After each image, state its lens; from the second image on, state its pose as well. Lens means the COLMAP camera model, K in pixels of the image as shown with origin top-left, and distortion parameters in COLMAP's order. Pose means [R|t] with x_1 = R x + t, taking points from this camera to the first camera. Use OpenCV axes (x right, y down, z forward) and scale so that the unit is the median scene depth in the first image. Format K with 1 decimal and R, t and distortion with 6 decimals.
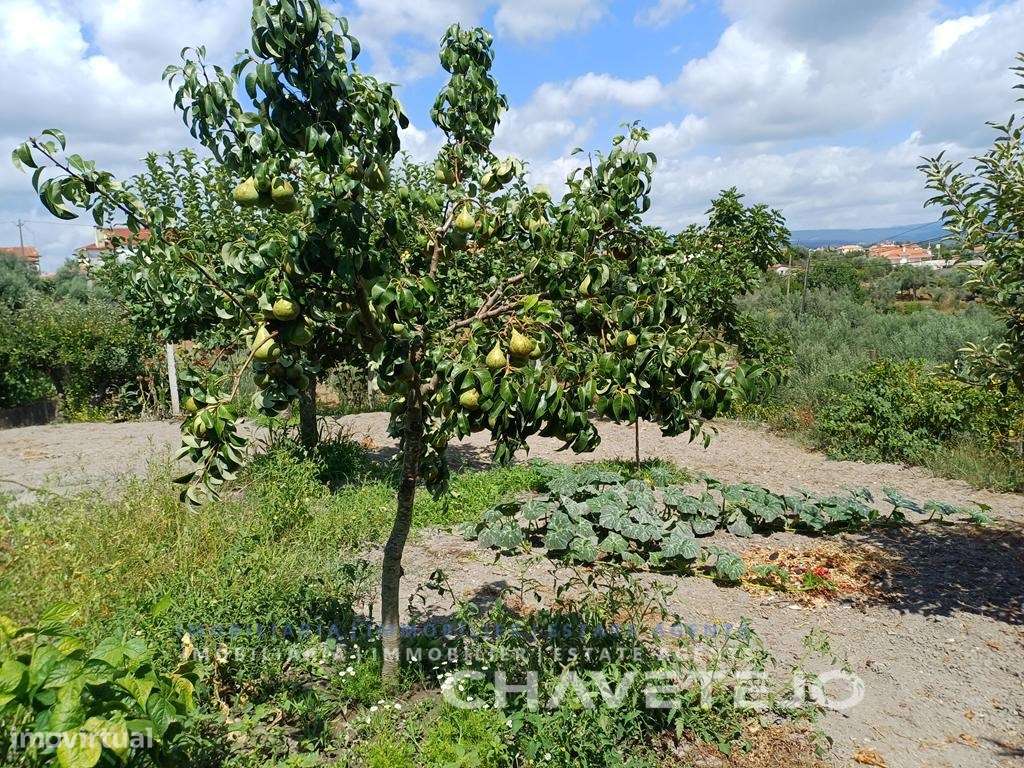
lens RADIAL K [[756.2, 0, 512.0], [0, 756.2, 384.0], [0, 0, 1]] dist [-0.003810, -0.001189]
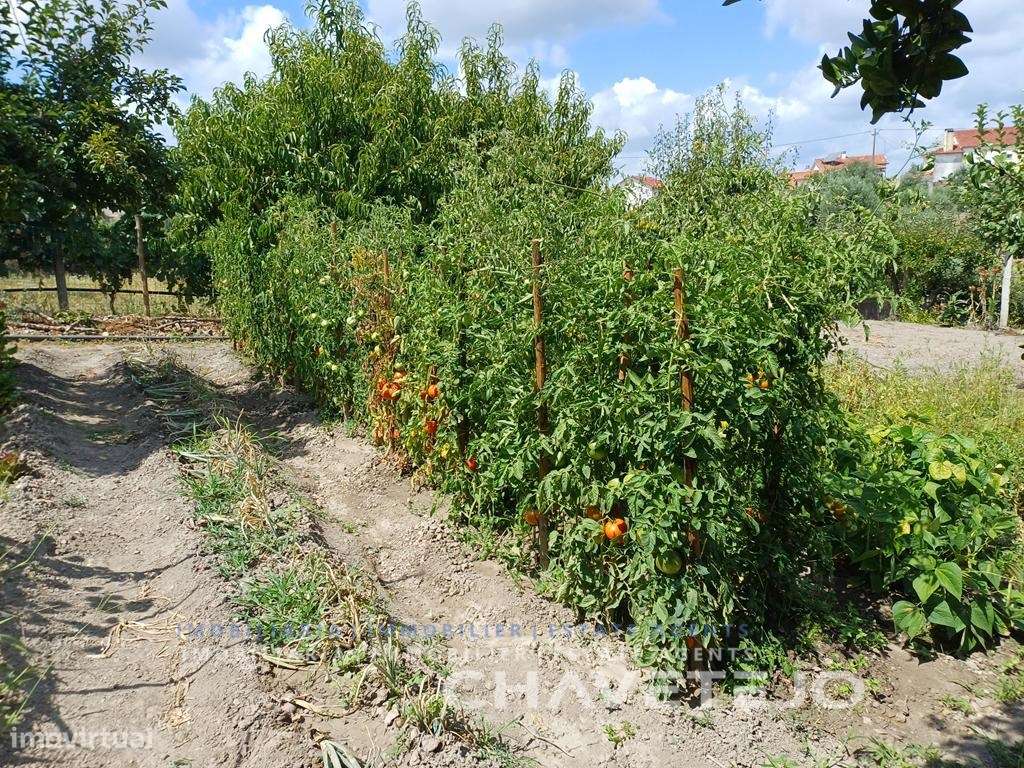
lens RADIAL K [[756.2, 0, 512.0], [0, 756.2, 384.0], [0, 0, 1]] dist [-0.003810, -0.001189]
pose [[0.542759, 0.194673, -0.817016, 0.044008], [-0.094316, 0.980741, 0.171028, 0.003769], [0.834576, -0.015769, 0.550667, -0.115040]]
